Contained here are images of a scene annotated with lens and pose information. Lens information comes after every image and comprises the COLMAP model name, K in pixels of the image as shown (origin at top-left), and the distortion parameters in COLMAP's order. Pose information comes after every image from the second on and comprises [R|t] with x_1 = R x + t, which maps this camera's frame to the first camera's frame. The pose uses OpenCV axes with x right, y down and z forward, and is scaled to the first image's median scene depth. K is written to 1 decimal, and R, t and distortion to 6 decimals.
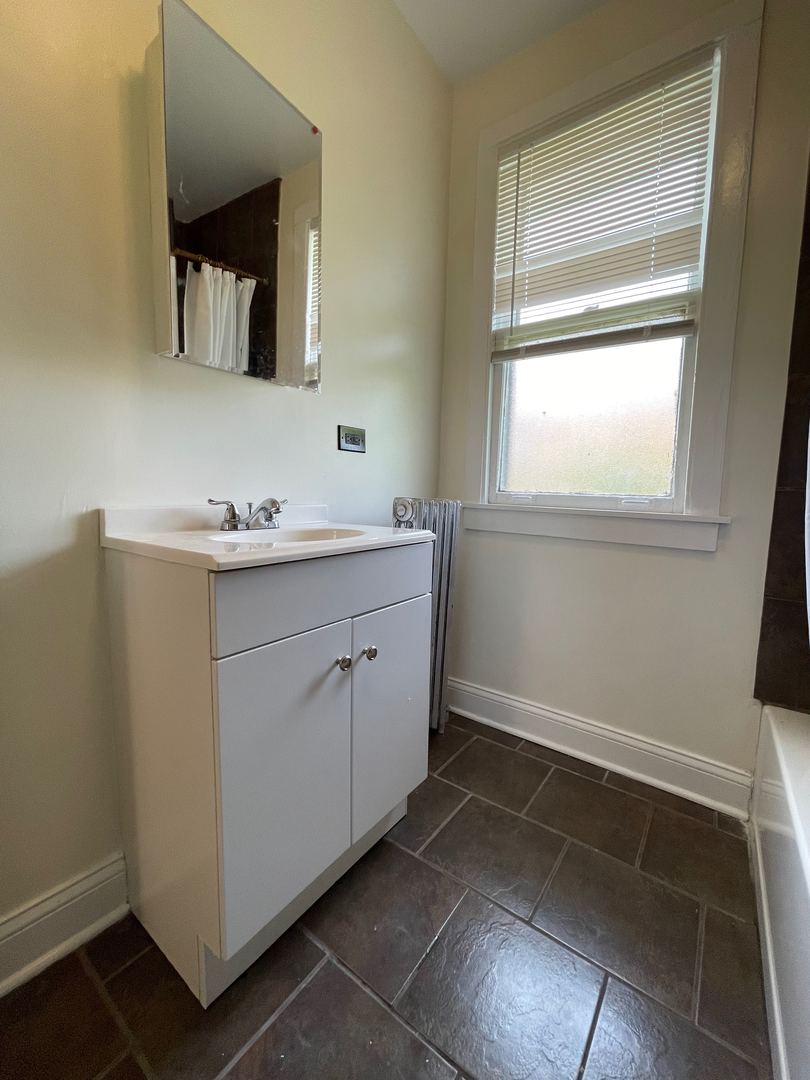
lens RADIAL K [[434.0, 0, 409.0], [0, 434.0, 538.5], [0, 0, 1]] dist [-0.006682, 0.000484]
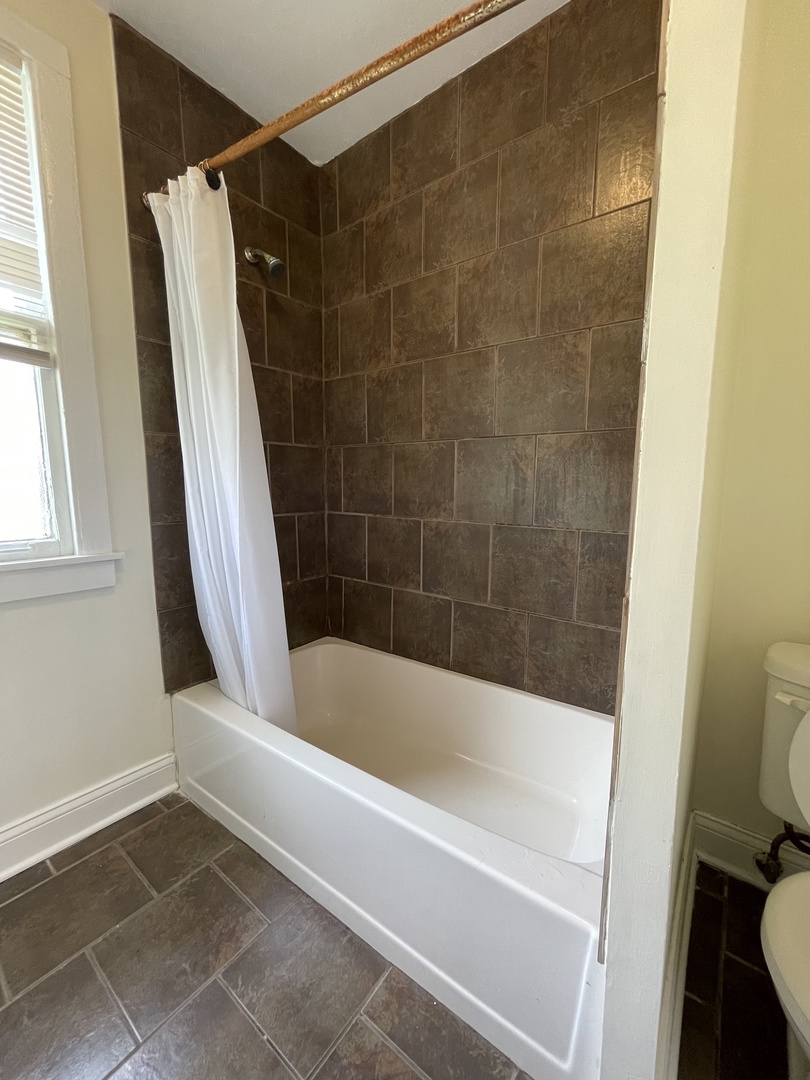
lens RADIAL K [[434.0, 0, 409.0], [0, 434.0, 538.5], [0, 0, 1]] dist [-0.006682, 0.000484]
pose [[0.004944, -0.147130, 0.989105, -0.337101], [0.096718, 0.984550, 0.145969, -0.172275], [-0.995300, 0.094942, 0.019098, 0.241012]]
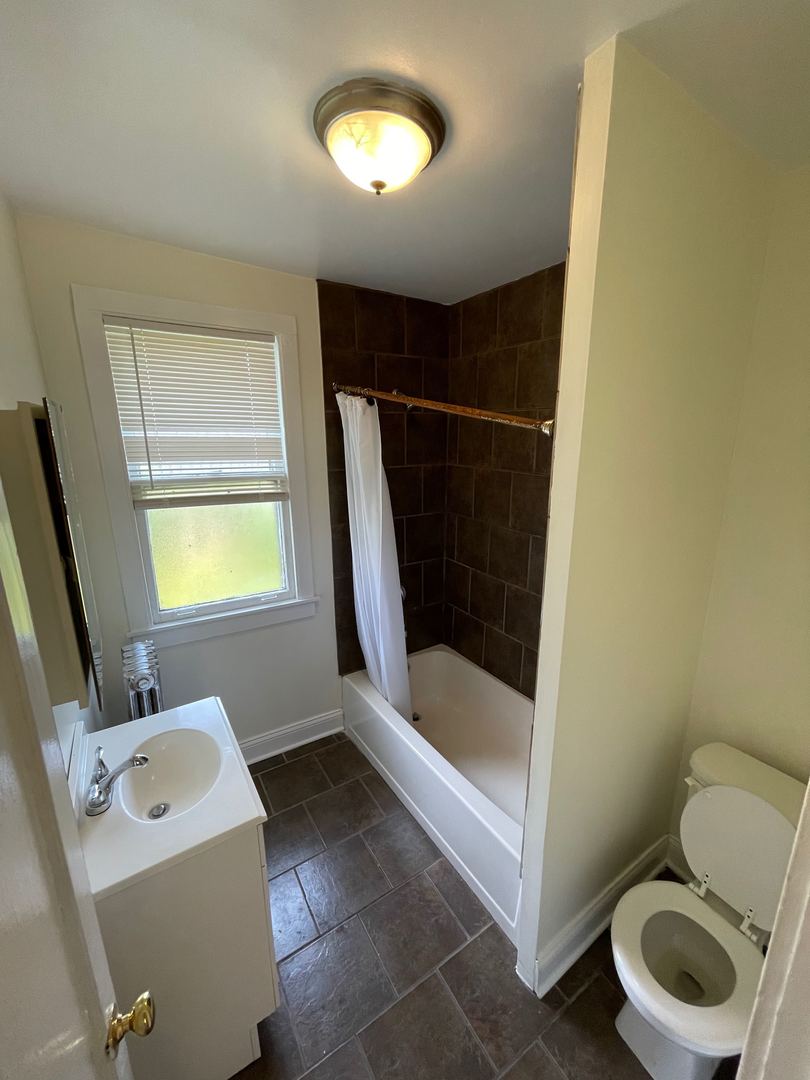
lens RADIAL K [[434.0, 0, 409.0], [0, 434.0, 538.5], [0, 0, 1]] dist [-0.006682, 0.000484]
pose [[0.352854, -0.245148, 0.902993, -0.776245], [0.102261, 0.969391, 0.223215, -0.679695], [-0.930073, 0.013578, 0.367123, -0.081332]]
